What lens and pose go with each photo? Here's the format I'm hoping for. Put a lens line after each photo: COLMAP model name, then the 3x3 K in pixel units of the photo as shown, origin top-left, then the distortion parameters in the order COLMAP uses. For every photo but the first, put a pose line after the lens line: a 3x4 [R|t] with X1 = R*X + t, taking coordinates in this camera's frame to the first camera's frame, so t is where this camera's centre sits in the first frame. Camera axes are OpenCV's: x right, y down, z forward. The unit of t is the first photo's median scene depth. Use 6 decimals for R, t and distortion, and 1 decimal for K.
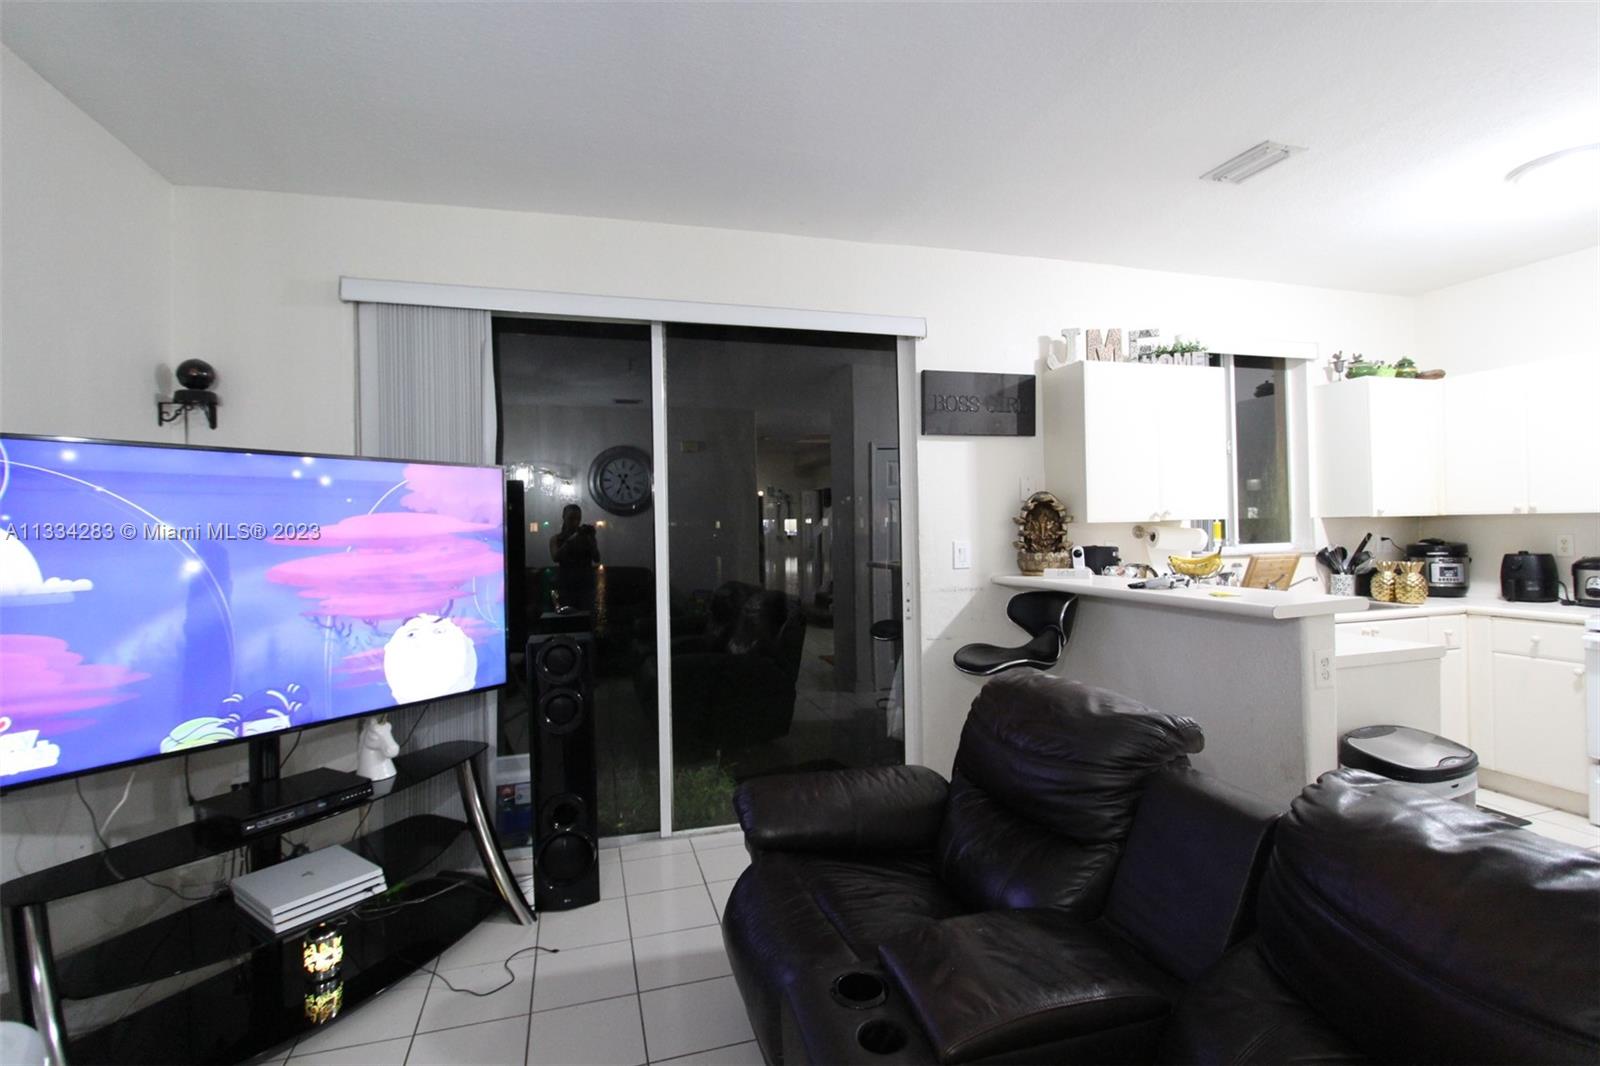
lens RADIAL K [[736.6, 0, 795.7], [0, 736.6, 517.5], [0, 0, 1]] dist [-0.022666, 0.003950]
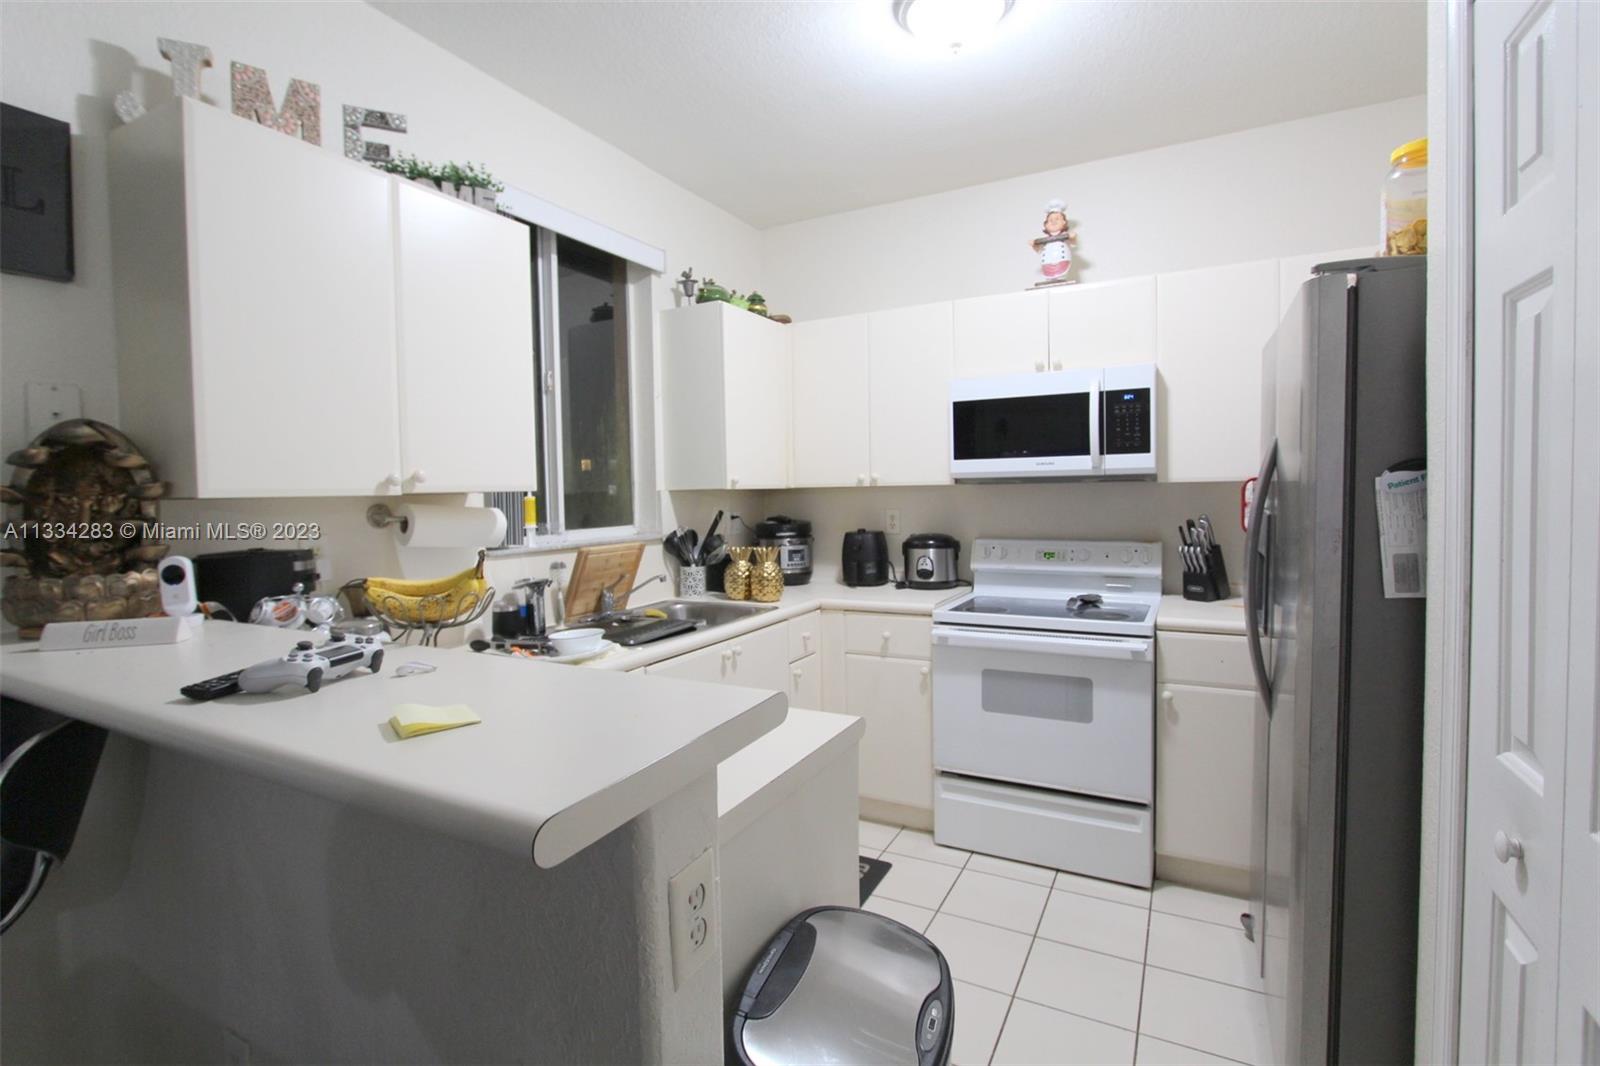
lens RADIAL K [[736.6, 0, 795.7], [0, 736.6, 517.5], [0, 0, 1]] dist [-0.022666, 0.003950]
pose [[0.695471, -0.022193, 0.718211, 0.295397], [-0.000421, 0.999510, 0.031293, 0.004332], [-0.718554, -0.022066, 0.695121, 0.418690]]
